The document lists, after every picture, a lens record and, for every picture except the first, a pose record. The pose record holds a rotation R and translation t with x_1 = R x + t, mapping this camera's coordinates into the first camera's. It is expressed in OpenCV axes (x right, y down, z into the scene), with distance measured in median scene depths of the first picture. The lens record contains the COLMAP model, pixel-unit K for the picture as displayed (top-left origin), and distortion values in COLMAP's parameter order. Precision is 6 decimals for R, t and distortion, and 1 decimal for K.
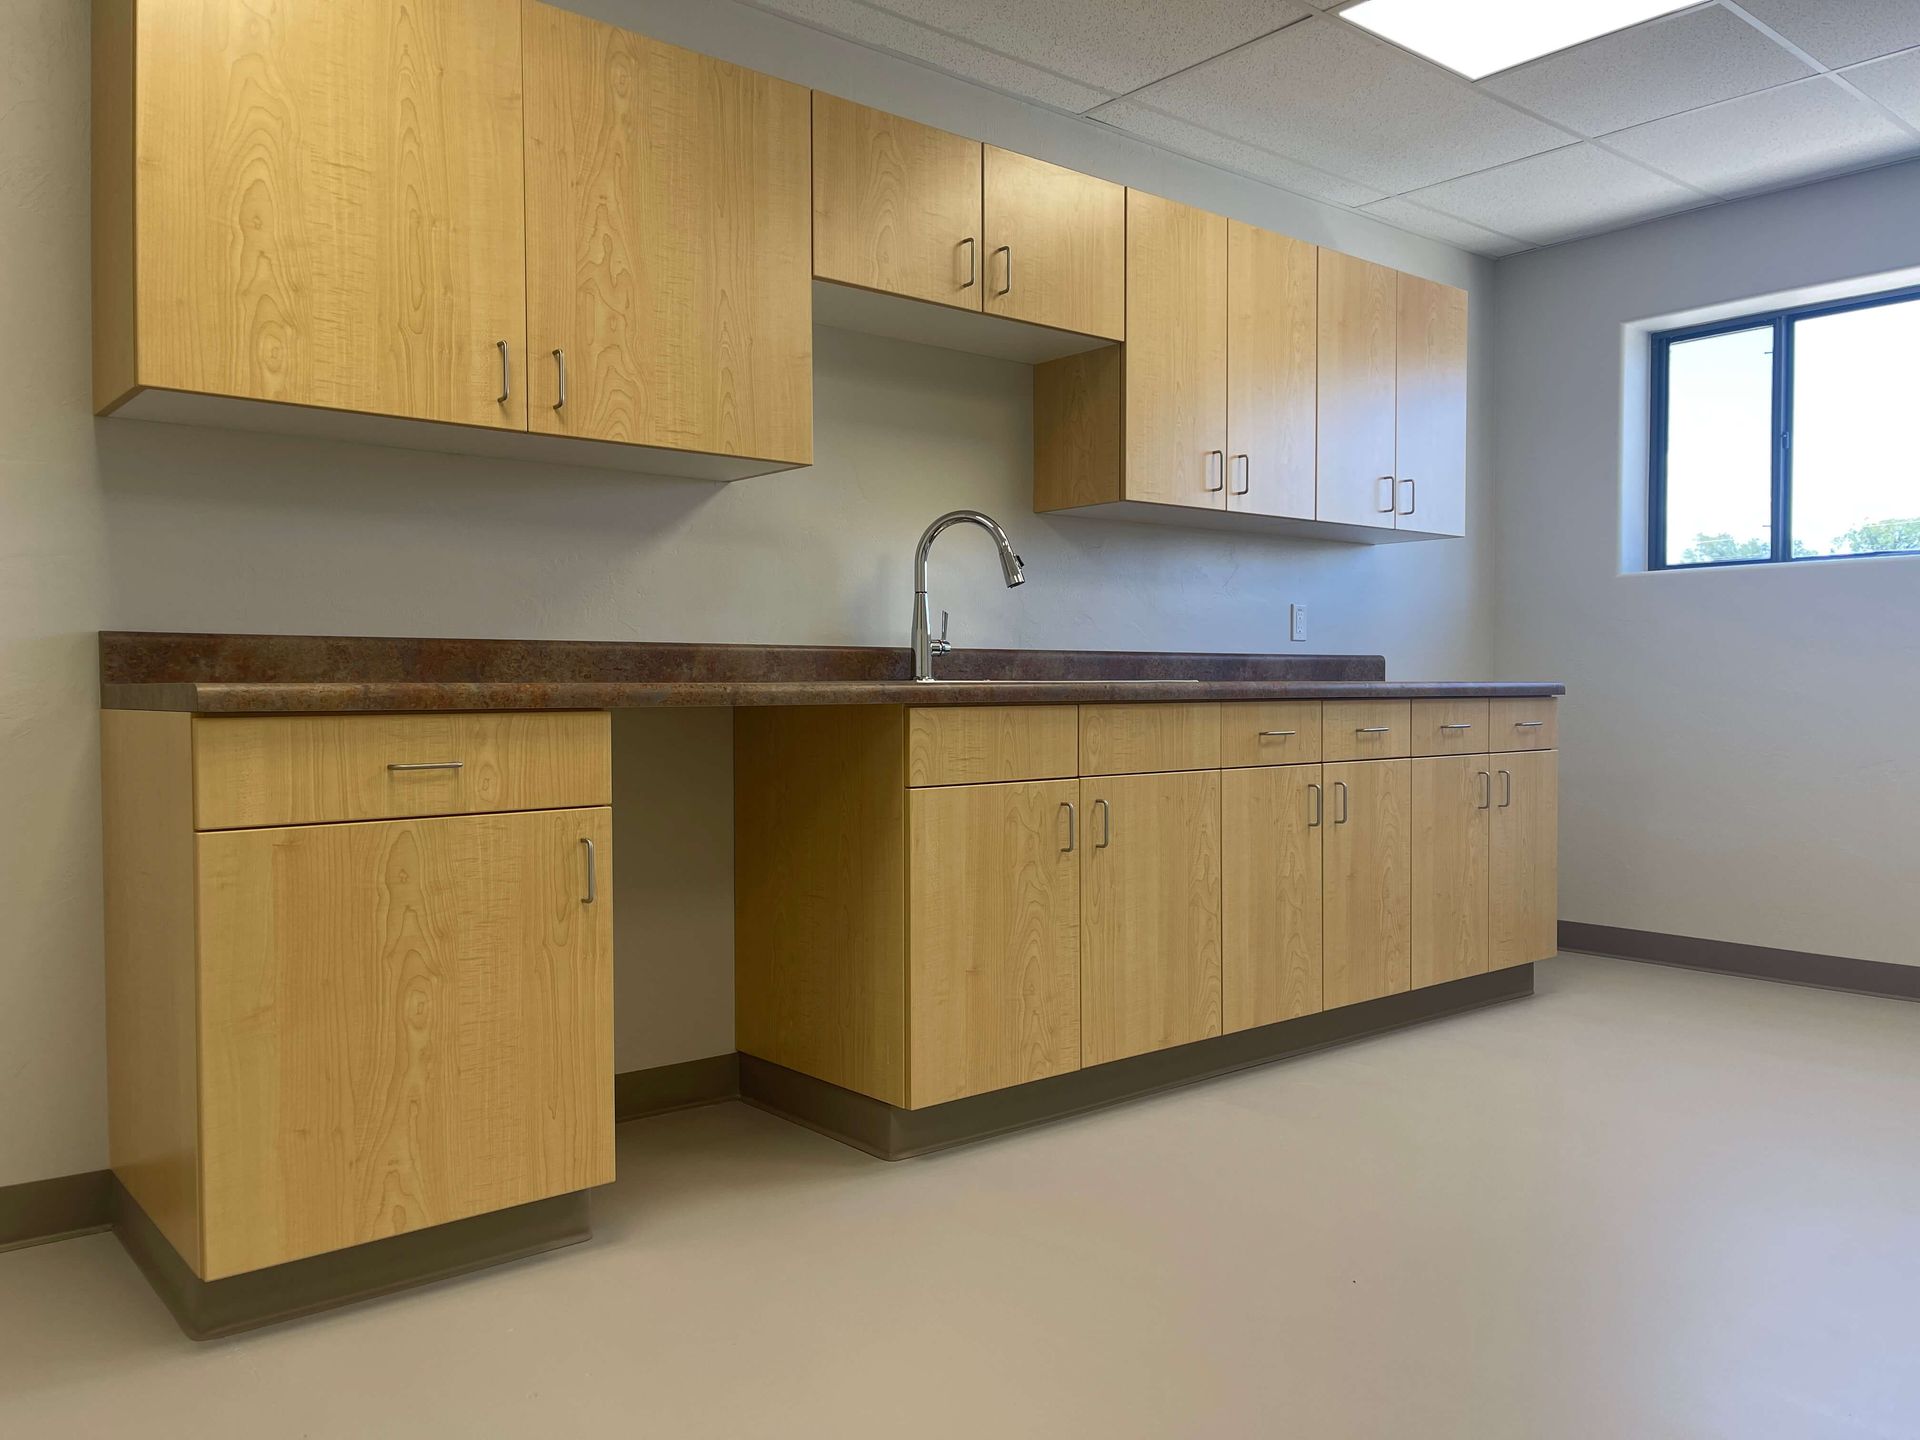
lens RADIAL K [[1457.7, 0, 961.7], [0, 1457.7, 714.3], [0, 0, 1]] dist [0.056699, -0.076585]
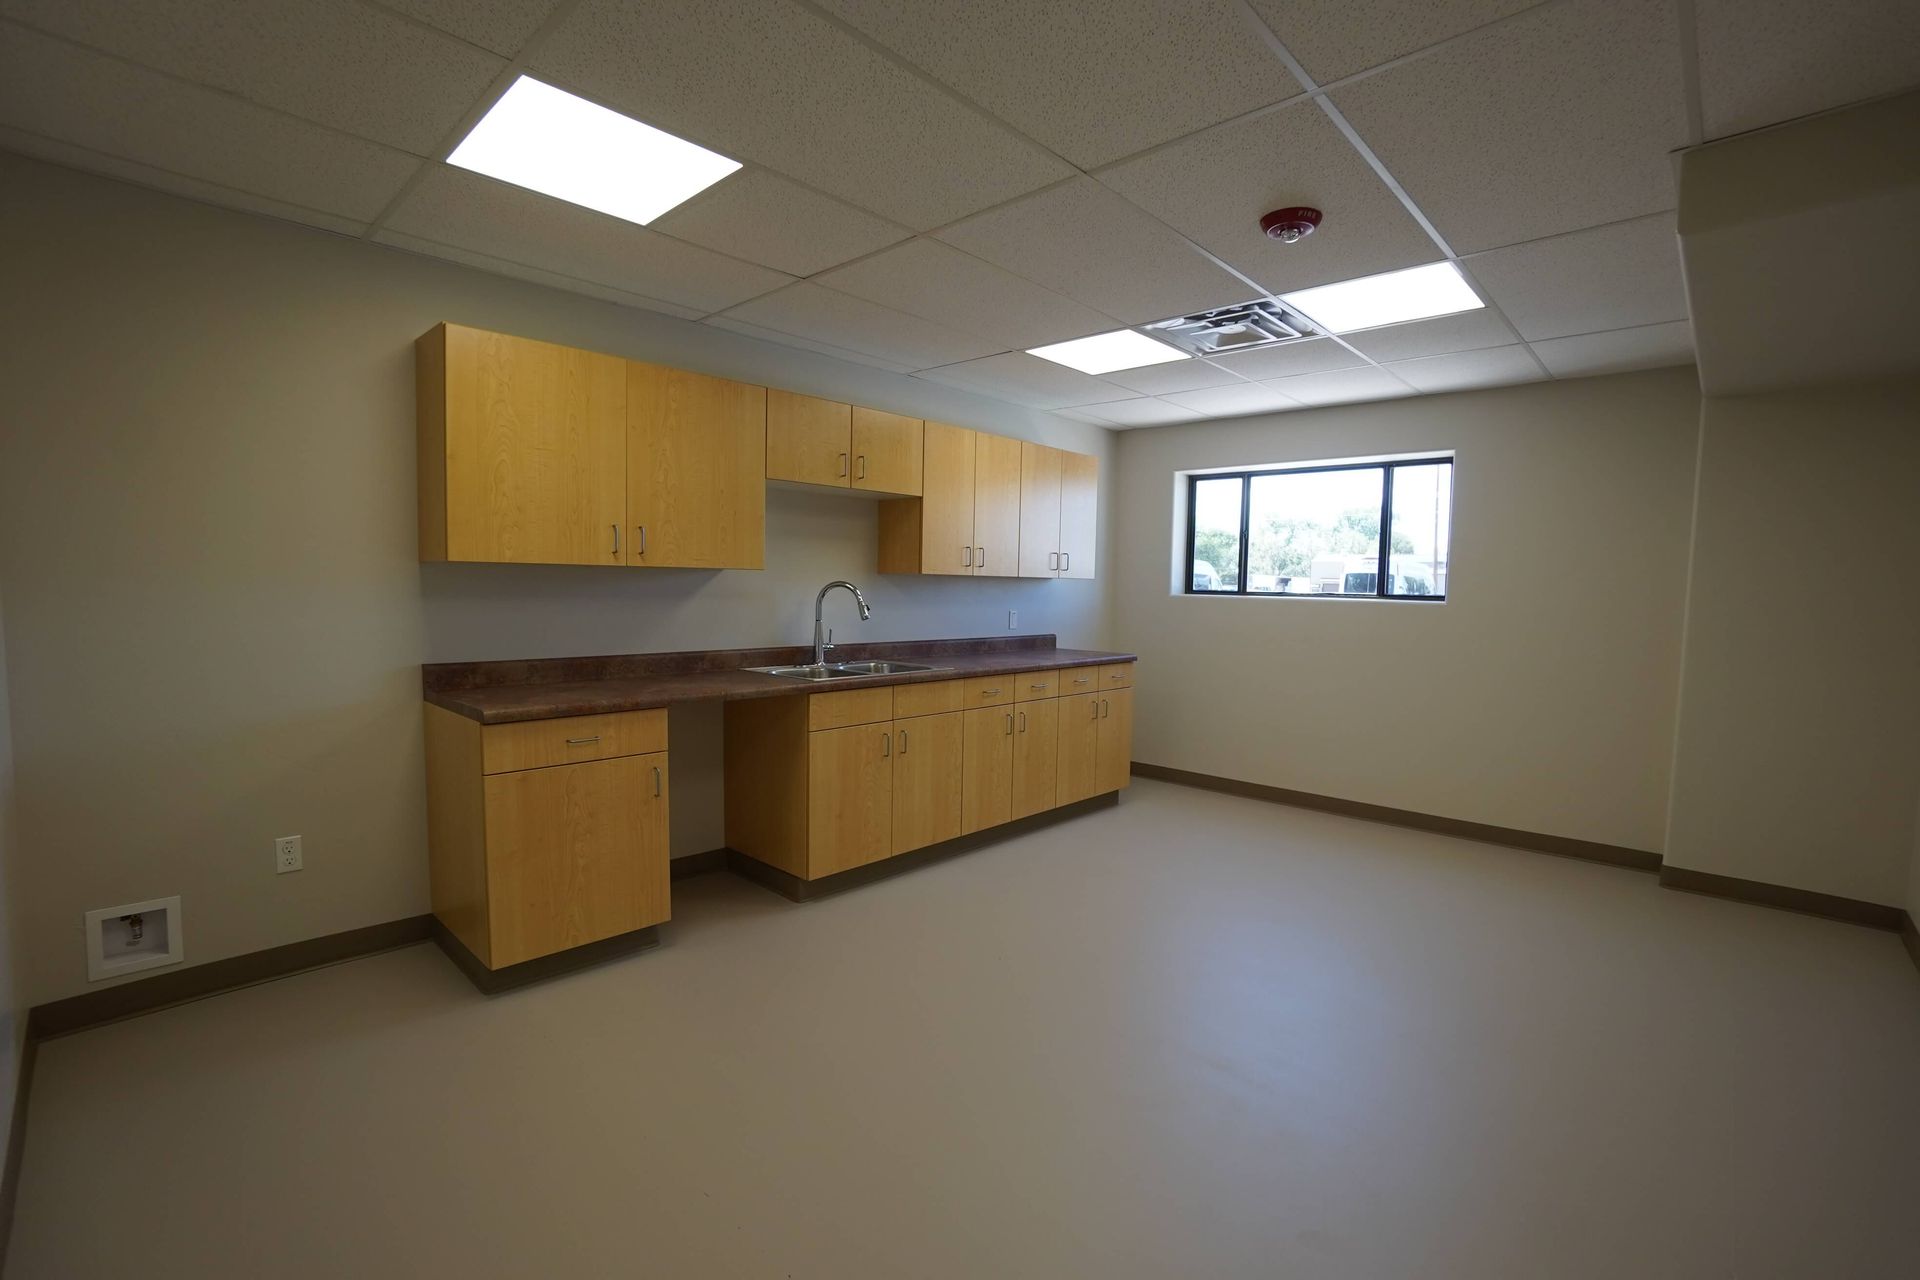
lens RADIAL K [[849.9, 0, 951.3], [0, 849.9, 641.7], [0, 0, 1]] dist [-0.068759, 0.026632]
pose [[0.993520, 0.014465, 0.112733, 0.025765], [-0.019860, 0.998703, 0.046883, -0.128770], [-0.111909, -0.048818, 0.992519, -0.210877]]
